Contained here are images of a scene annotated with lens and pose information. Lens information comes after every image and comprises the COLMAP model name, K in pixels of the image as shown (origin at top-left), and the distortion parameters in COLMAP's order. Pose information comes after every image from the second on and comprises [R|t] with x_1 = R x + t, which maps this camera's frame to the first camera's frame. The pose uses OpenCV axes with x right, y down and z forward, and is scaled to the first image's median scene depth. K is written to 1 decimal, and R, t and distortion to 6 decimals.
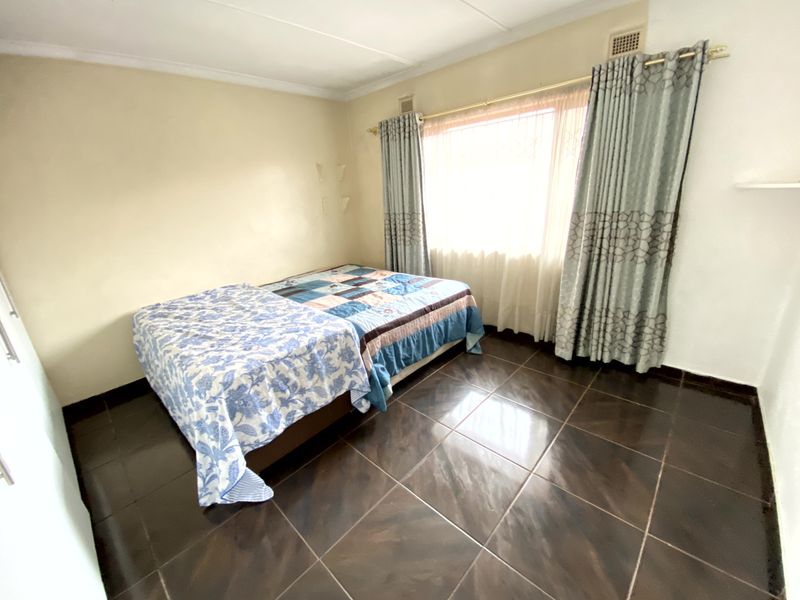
lens RADIAL K [[323.6, 0, 400.0], [0, 323.6, 300.0], [0, 0, 1]] dist [0.033261, -0.027681]
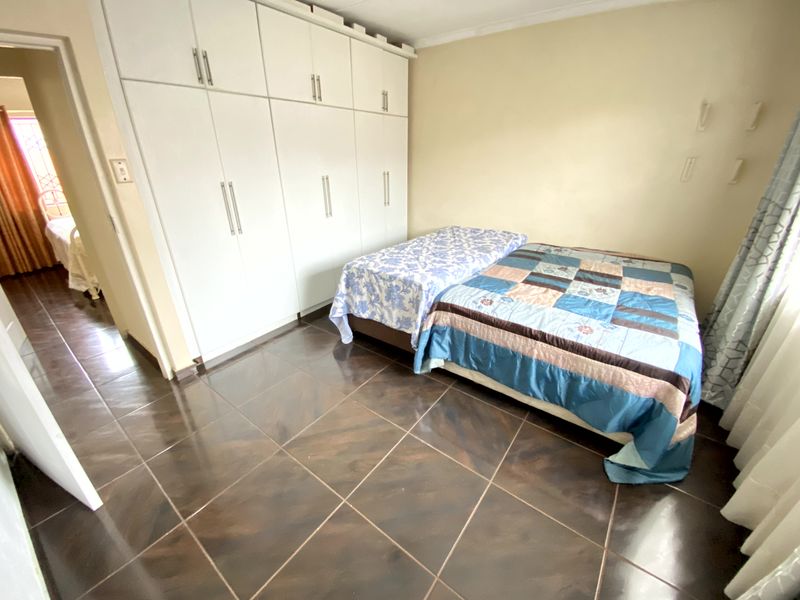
lens RADIAL K [[323.6, 0, 400.0], [0, 323.6, 300.0], [0, 0, 1]] dist [0.033261, -0.027681]
pose [[0.092968, 0.466991, -0.879361, 0.750470], [-0.316829, 0.851154, 0.418516, -0.275216], [0.943915, 0.239698, 0.227087, 0.650233]]
